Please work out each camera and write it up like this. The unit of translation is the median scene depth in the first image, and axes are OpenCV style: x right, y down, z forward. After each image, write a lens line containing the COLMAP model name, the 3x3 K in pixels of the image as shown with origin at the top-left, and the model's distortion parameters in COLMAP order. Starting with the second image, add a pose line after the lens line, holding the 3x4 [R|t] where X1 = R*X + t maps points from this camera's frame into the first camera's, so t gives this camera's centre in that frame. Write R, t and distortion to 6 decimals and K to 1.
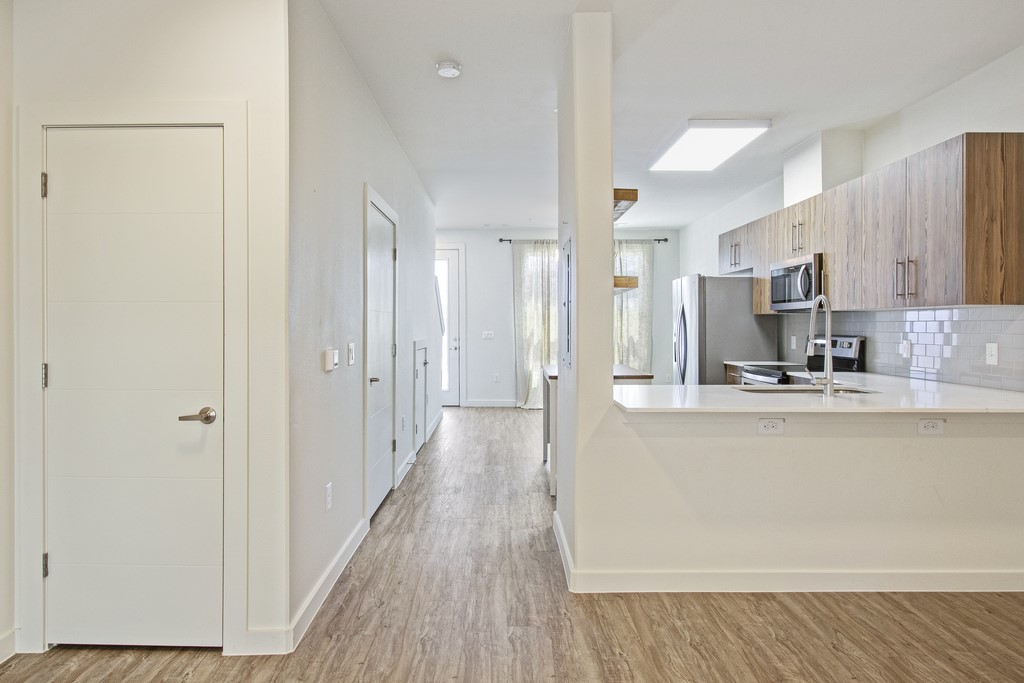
lens RADIAL K [[619.4, 0, 496.8], [0, 619.4, 326.7], [0, 0, 1]] dist [-0.015425, 0.010908]
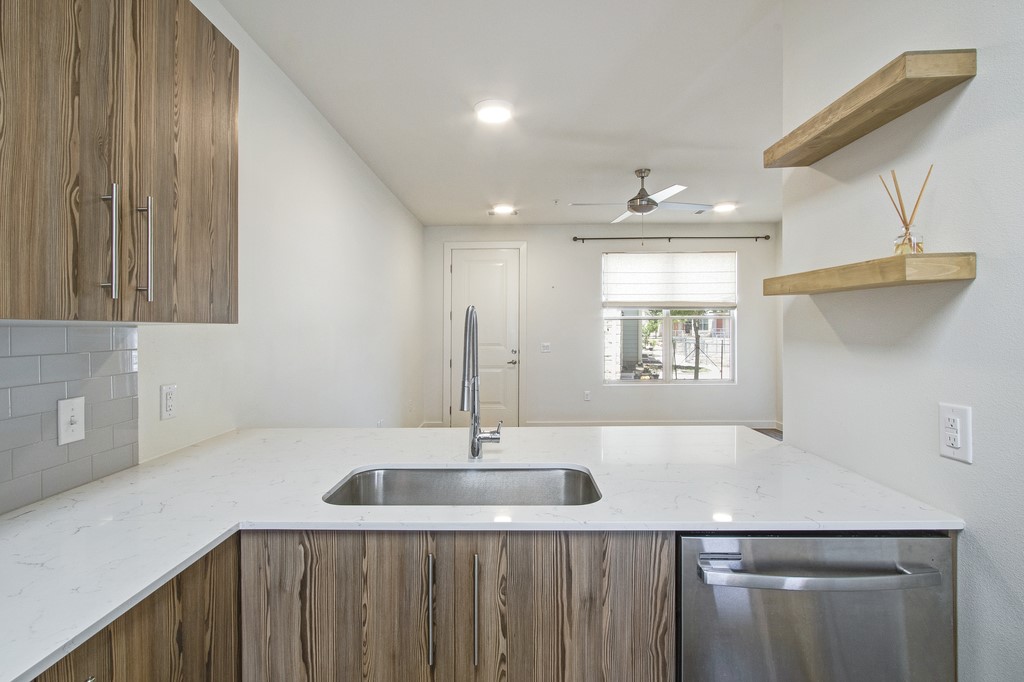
lens RADIAL K [[480.8, 0, 495.3], [0, 480.8, 332.4], [0, 0, 1]] dist [-0.018963, 0.003042]
pose [[-0.999247, 0.008340, 0.037901, 0.333801], [0.008614, 0.999938, 0.007058, -0.019616], [-0.037839, 0.007379, -0.999257, 1.020900]]
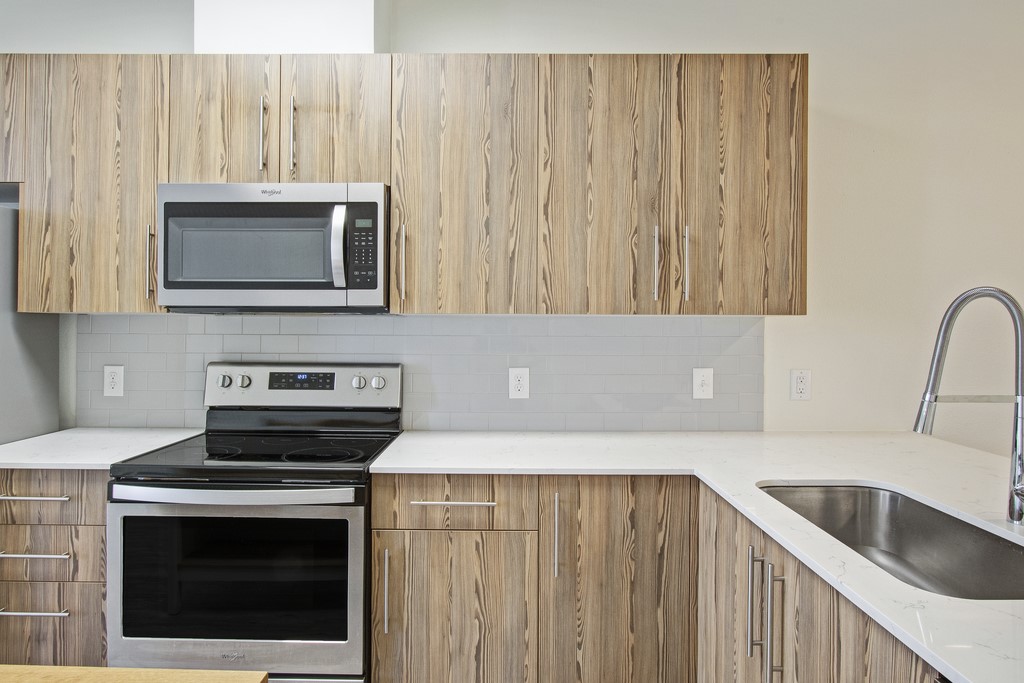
lens RADIAL K [[619.4, 0, 517.7], [0, 619.4, 315.9], [0, 0, 1]] dist [-0.015425, 0.010908]
pose [[-0.001162, 0.004992, 0.999987, 0.072164], [-0.001431, 0.999987, -0.004994, -0.021784], [-0.999998, -0.001437, -0.001155, 0.905172]]
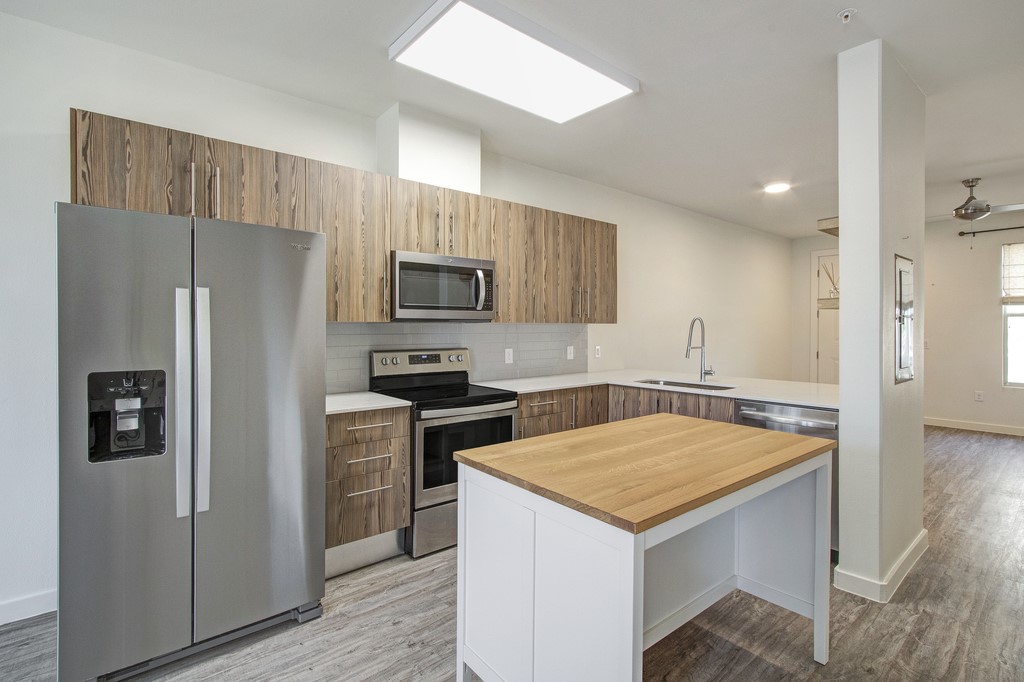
lens RADIAL K [[480.8, 0, 507.4], [0, 480.8, 319.6], [0, 0, 1]] dist [-0.018963, 0.003042]
pose [[-0.636960, 0.008012, 0.770855, -0.056278], [-0.000003, 0.999946, -0.010396, -0.022579], [-0.770897, -0.006625, -0.636926, 1.449492]]
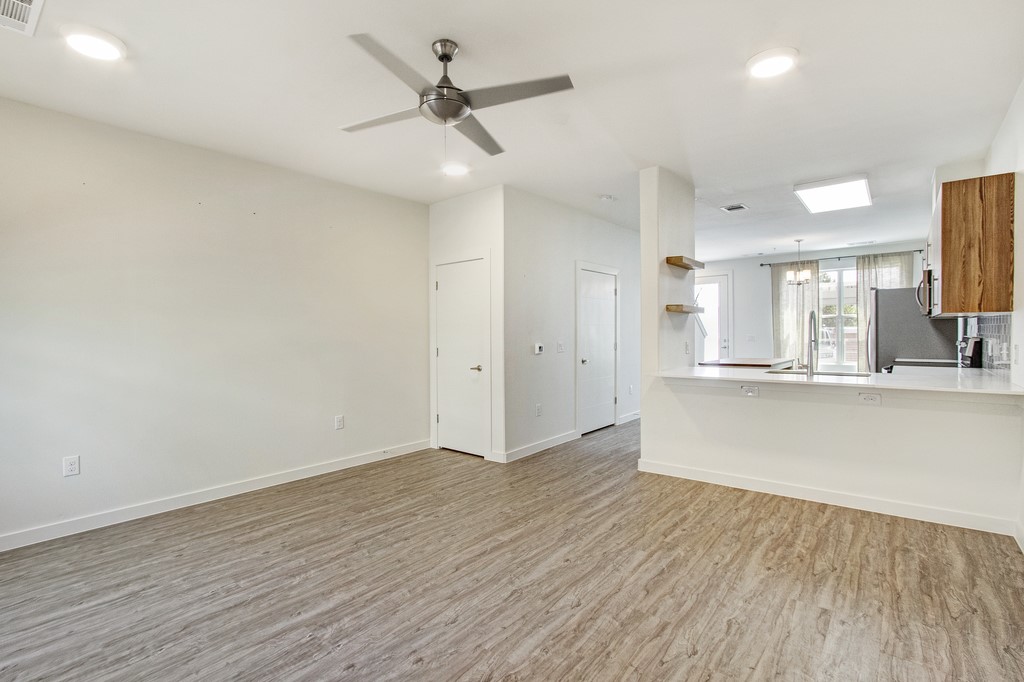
lens RADIAL K [[480.8, 0, 496.1], [0, 480.8, 340.4], [0, 0, 1]] dist [-0.018963, 0.003042]
pose [[0.760785, -0.000210, -0.649004, 0.482072], [0.012241, 0.999827, 0.014025, -0.003086], [0.648889, -0.018614, 0.760656, -0.272447]]
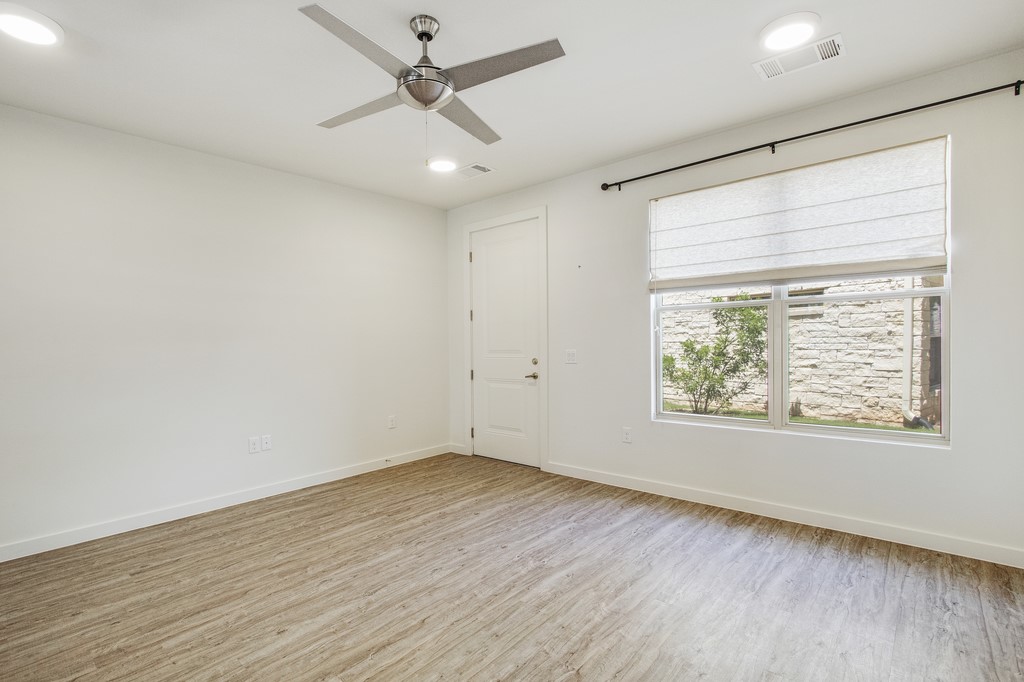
lens RADIAL K [[480.8, 0, 504.1], [0, 480.8, 343.1], [0, 0, 1]] dist [-0.018963, 0.003042]
pose [[-0.748205, 0.013665, 0.663326, -0.290252], [0.023503, 0.999706, 0.005916, 0.001000], [-0.663051, 0.020017, -0.748307, 0.411761]]
